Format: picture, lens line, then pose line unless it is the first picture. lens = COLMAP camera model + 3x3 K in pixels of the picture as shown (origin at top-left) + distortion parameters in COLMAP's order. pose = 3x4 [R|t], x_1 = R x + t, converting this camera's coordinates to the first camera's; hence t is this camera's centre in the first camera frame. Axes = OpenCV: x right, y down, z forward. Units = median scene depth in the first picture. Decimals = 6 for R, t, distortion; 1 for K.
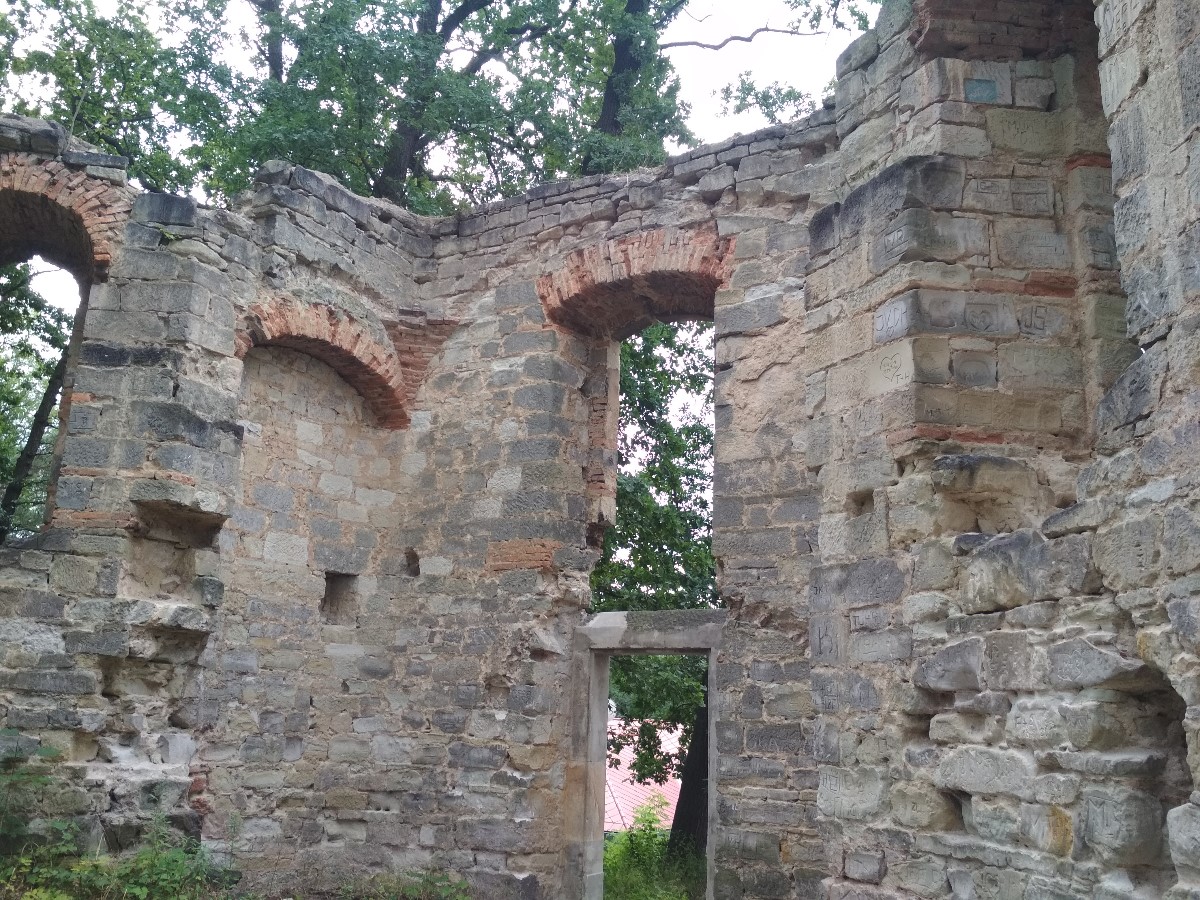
lens RADIAL K [[1055.3, 0, 600.0], [0, 1055.3, 450.0], [0, 0, 1]] dist [0.132585, -0.258724]
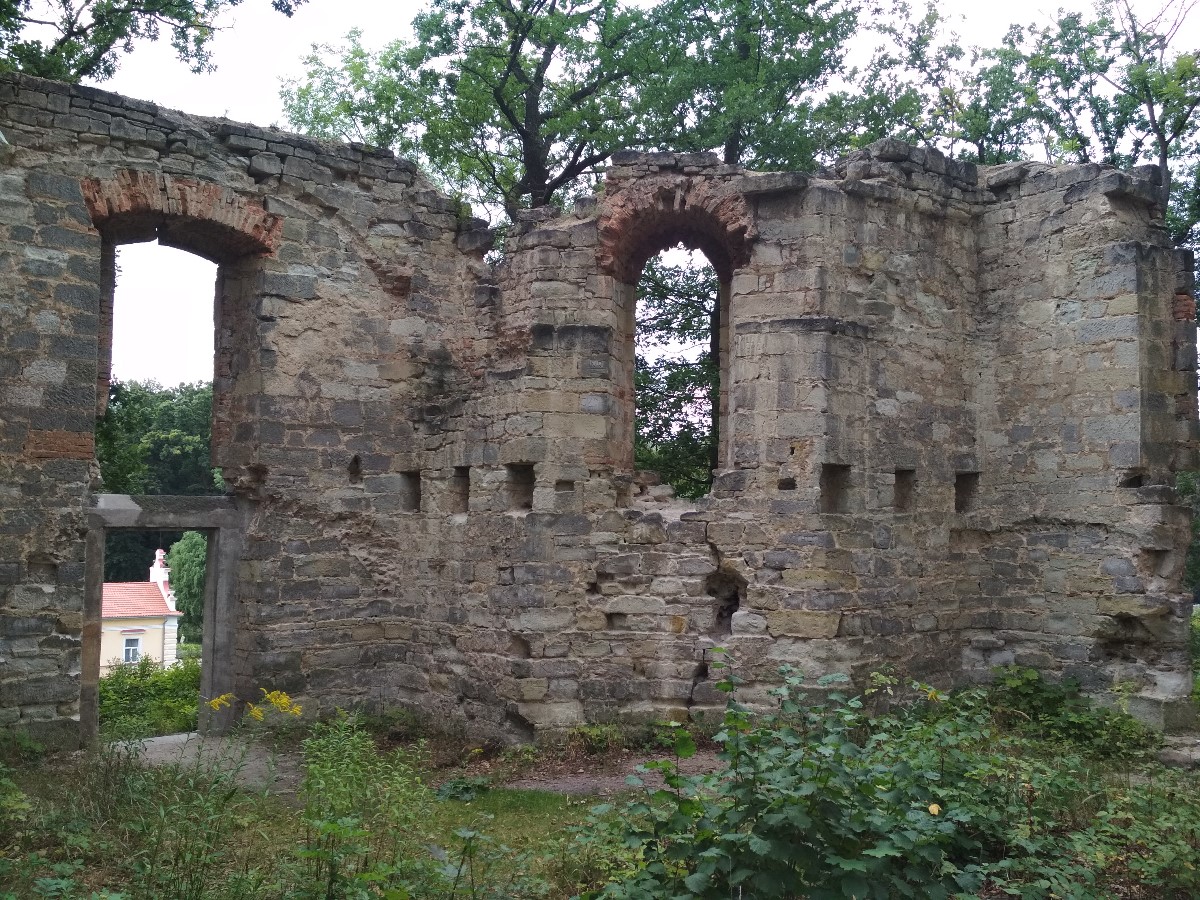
lens RADIAL K [[1055.3, 0, 600.0], [0, 1055.3, 450.0], [0, 0, 1]] dist [0.132585, -0.258724]
pose [[0.374474, 0.040144, 0.926368, -1.017200], [-0.224684, 0.973216, 0.048652, -0.083132], [-0.899603, -0.226359, 0.373464, 0.106530]]
